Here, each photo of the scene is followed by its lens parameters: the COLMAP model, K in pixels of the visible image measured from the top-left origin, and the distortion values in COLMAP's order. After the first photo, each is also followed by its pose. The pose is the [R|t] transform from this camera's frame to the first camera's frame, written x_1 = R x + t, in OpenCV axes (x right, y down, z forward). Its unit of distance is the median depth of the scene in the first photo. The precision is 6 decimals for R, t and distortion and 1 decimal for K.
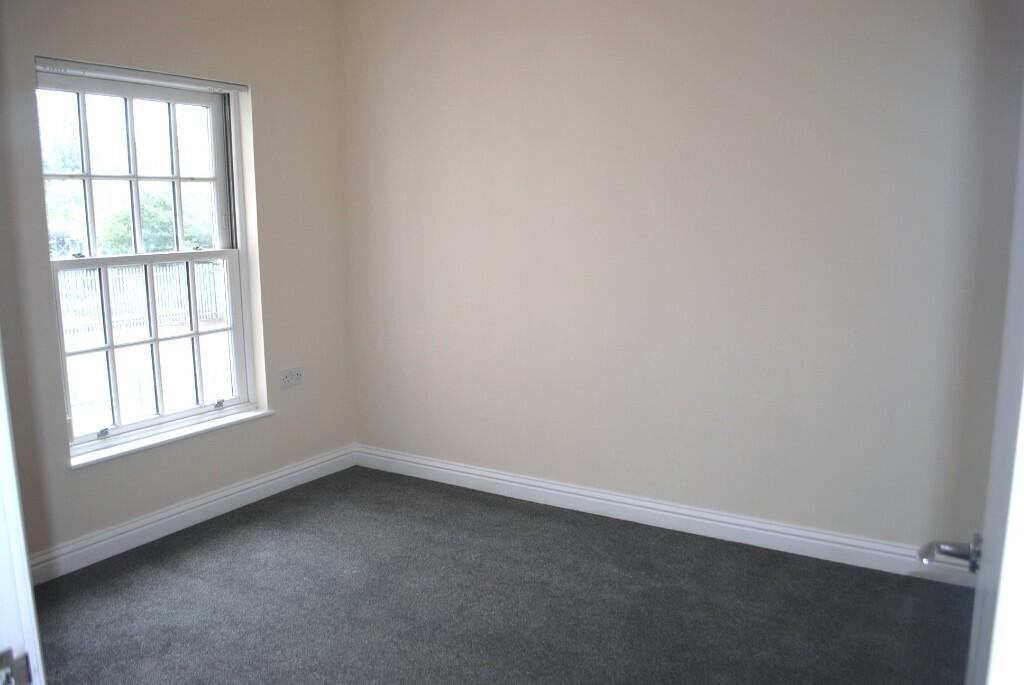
lens RADIAL K [[825.2, 0, 527.3], [0, 825.2, 360.4], [0, 0, 1]] dist [-0.039312, 0.004461]
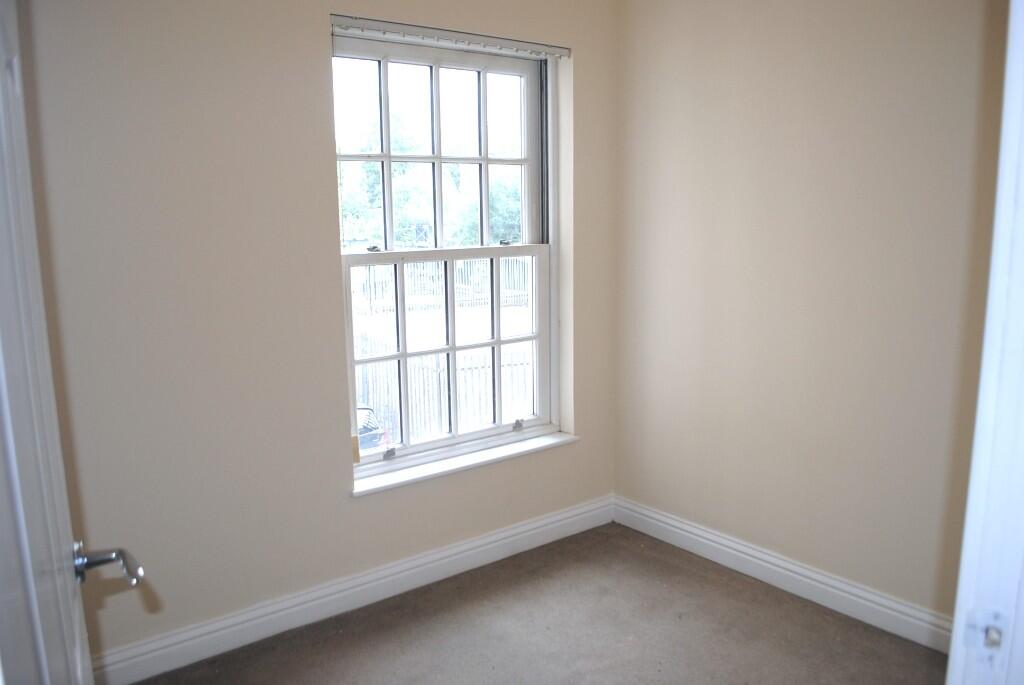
lens RADIAL K [[825.2, 0, 516.8], [0, 825.2, 338.7], [0, 0, 1]] dist [-0.039312, 0.004461]
pose [[0.932556, 0.042940, -0.358462, -0.082940], [-0.051840, 0.998539, -0.015250, -0.025969], [0.357283, 0.032804, 0.933420, 0.221952]]
